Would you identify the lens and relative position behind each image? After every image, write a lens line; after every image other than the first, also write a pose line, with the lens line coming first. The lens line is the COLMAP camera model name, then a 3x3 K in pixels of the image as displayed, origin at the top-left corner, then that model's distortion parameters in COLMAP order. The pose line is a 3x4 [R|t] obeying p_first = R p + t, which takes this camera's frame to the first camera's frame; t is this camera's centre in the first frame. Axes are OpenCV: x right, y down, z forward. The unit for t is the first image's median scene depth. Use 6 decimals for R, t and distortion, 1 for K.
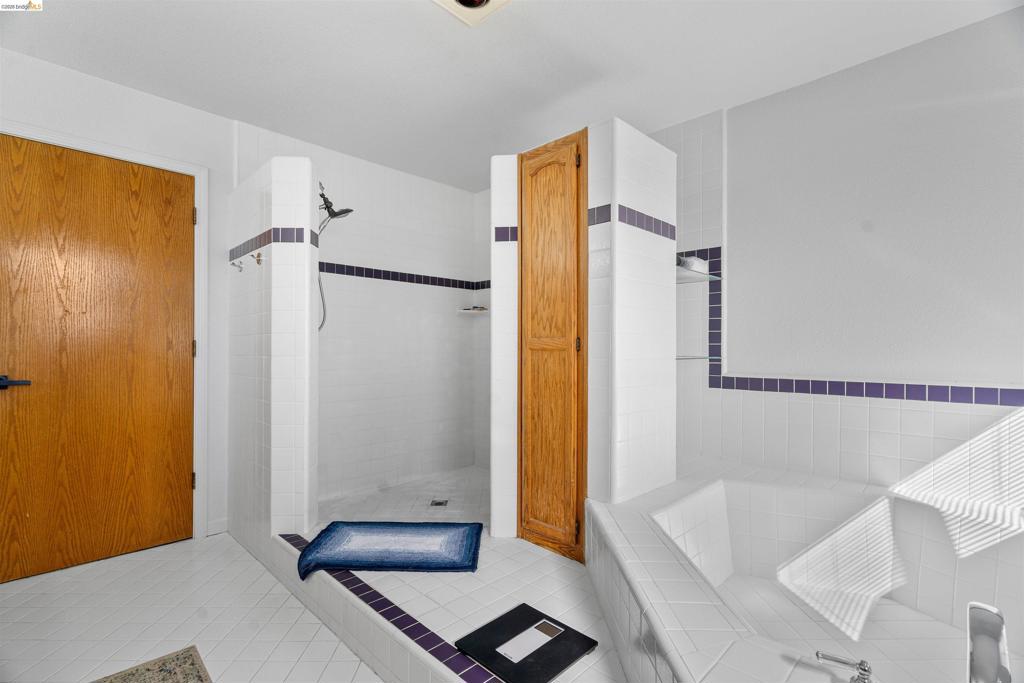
lens RADIAL K [[470.1, 0, 507.6], [0, 470.1, 346.2], [0, 0, 1]] dist [0.000563, 0.000322]
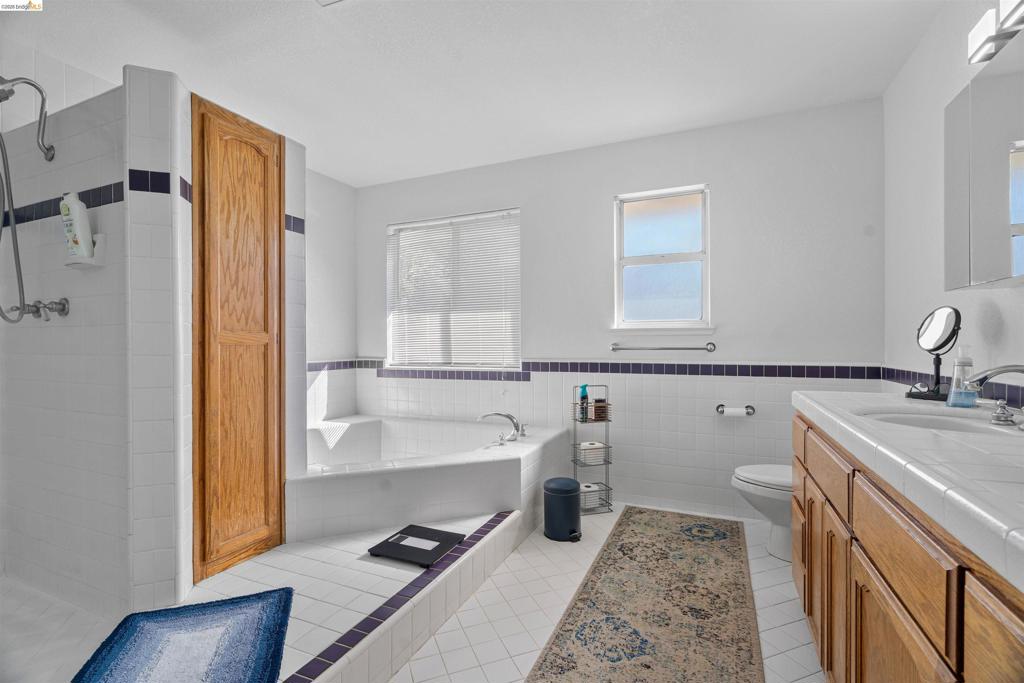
lens RADIAL K [[470.1, 0, 510.5], [0, 470.1, 344.7], [0, 0, 1]] dist [0.000563, 0.000322]
pose [[-0.364528, -0.005725, 0.931175, -0.957172], [-0.002477, 0.999984, 0.005179, 0.002617], [-0.931189, -0.000419, -0.364536, 0.848869]]
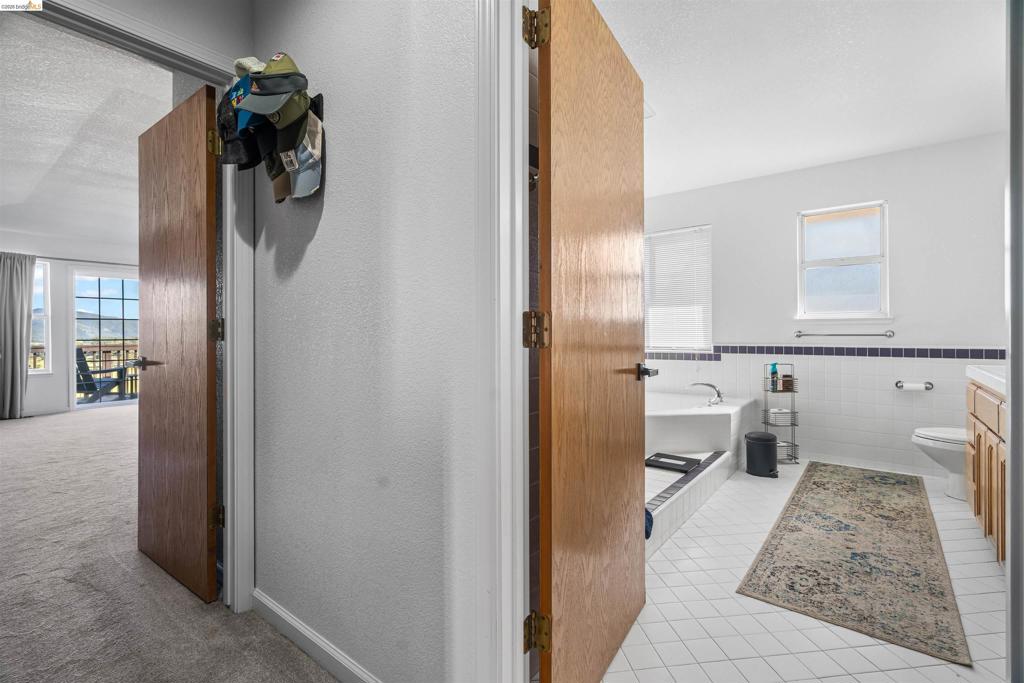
lens RADIAL K [[470.1, 0, 507.2], [0, 470.1, 332.2], [0, 0, 1]] dist [0.000563, 0.000322]
pose [[-0.116898, -0.003316, 0.993138, -1.410073], [0.000721, 0.999994, 0.003424, 0.003357], [-0.993144, 0.001117, -0.116895, 1.369050]]
